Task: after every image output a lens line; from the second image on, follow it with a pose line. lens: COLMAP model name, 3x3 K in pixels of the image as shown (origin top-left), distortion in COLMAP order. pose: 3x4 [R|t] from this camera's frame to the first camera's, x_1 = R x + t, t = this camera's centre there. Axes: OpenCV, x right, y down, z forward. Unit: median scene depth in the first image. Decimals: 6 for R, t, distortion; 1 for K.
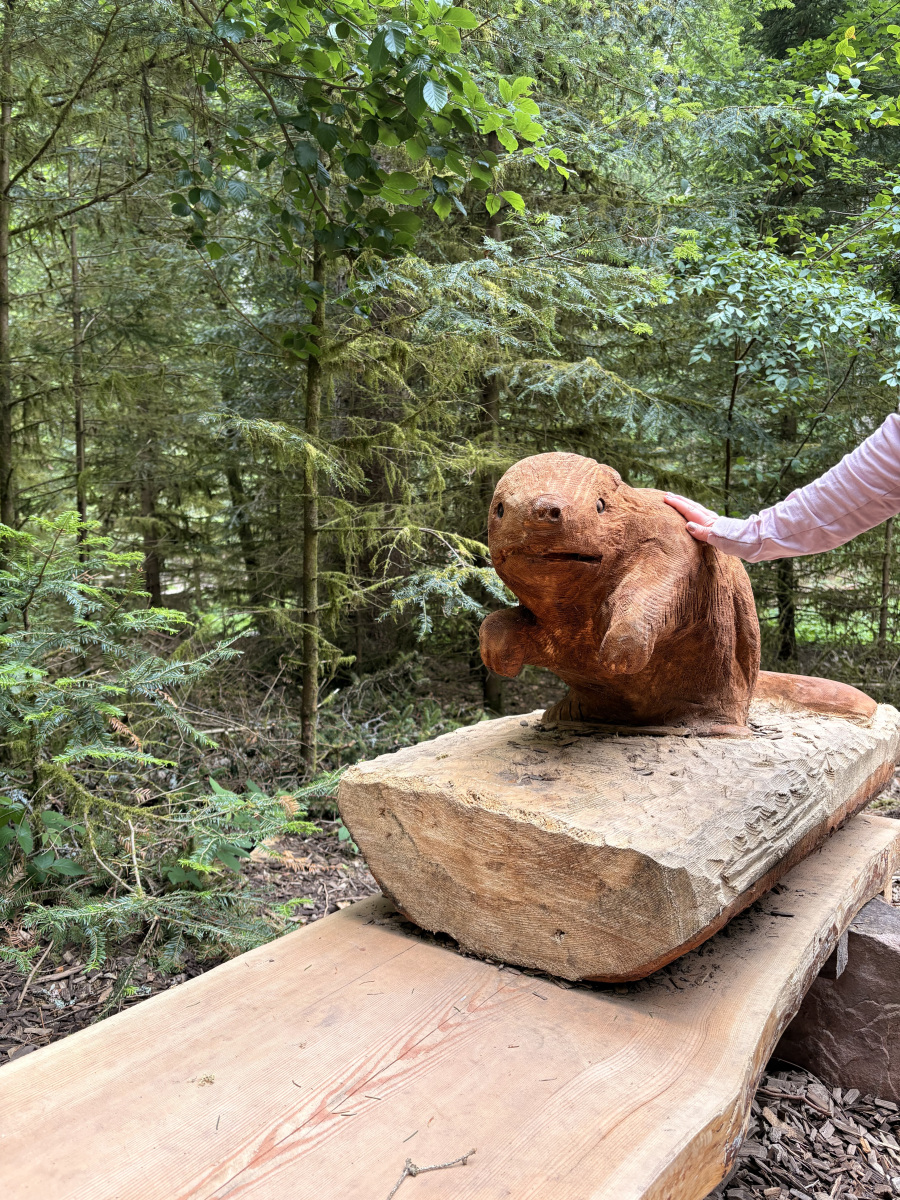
lens RADIAL K [[891.1, 0, 450.0], [0, 891.1, 600.0], [0, 0, 1]] dist [0.039189, -0.038032]
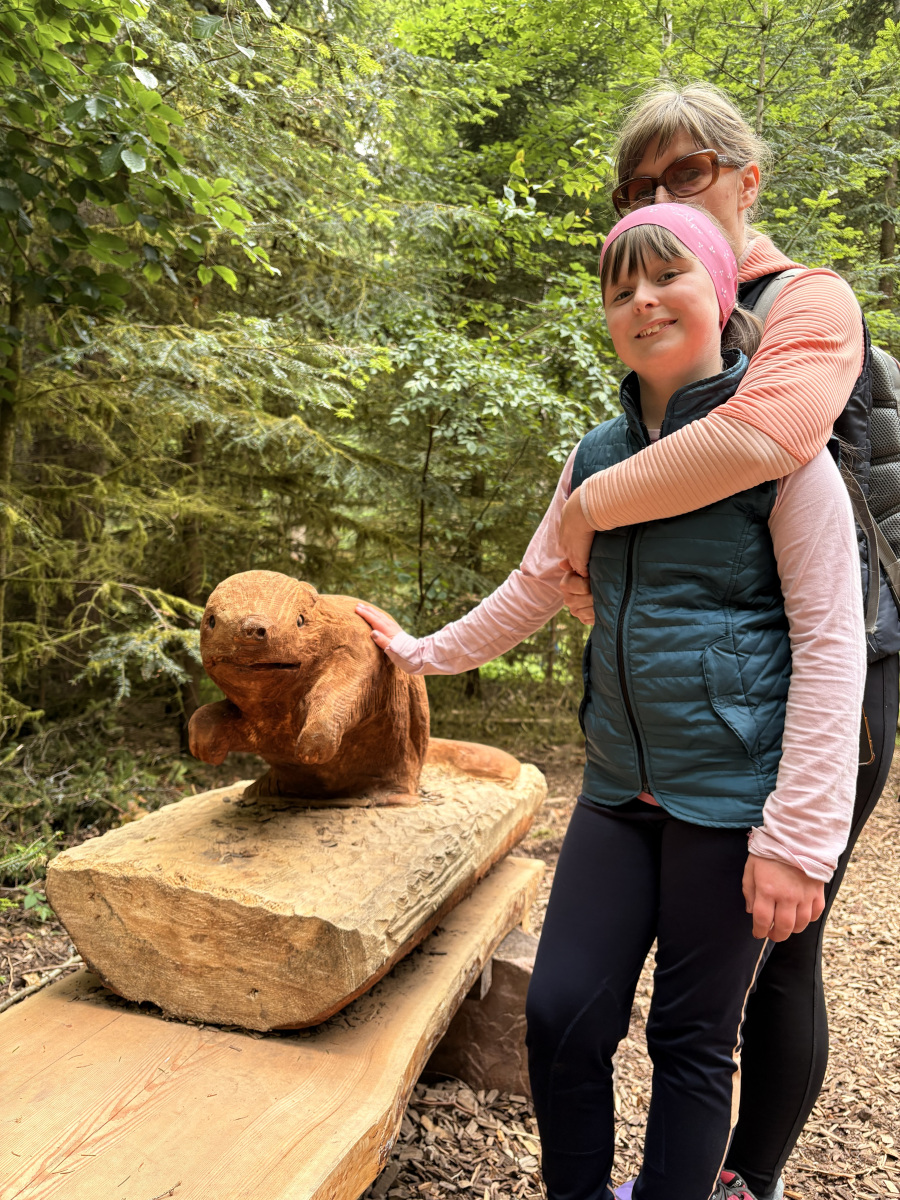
lens RADIAL K [[934.5, 0, 450.0], [0, 934.5, 600.0], [0, 0, 1]] dist [0.056546, -0.048284]
pose [[0.948093, 0.027312, 0.316819, -0.032484], [-0.023826, 0.999606, -0.014870, -0.105153], [-0.317100, 0.006550, 0.948369, -0.211551]]
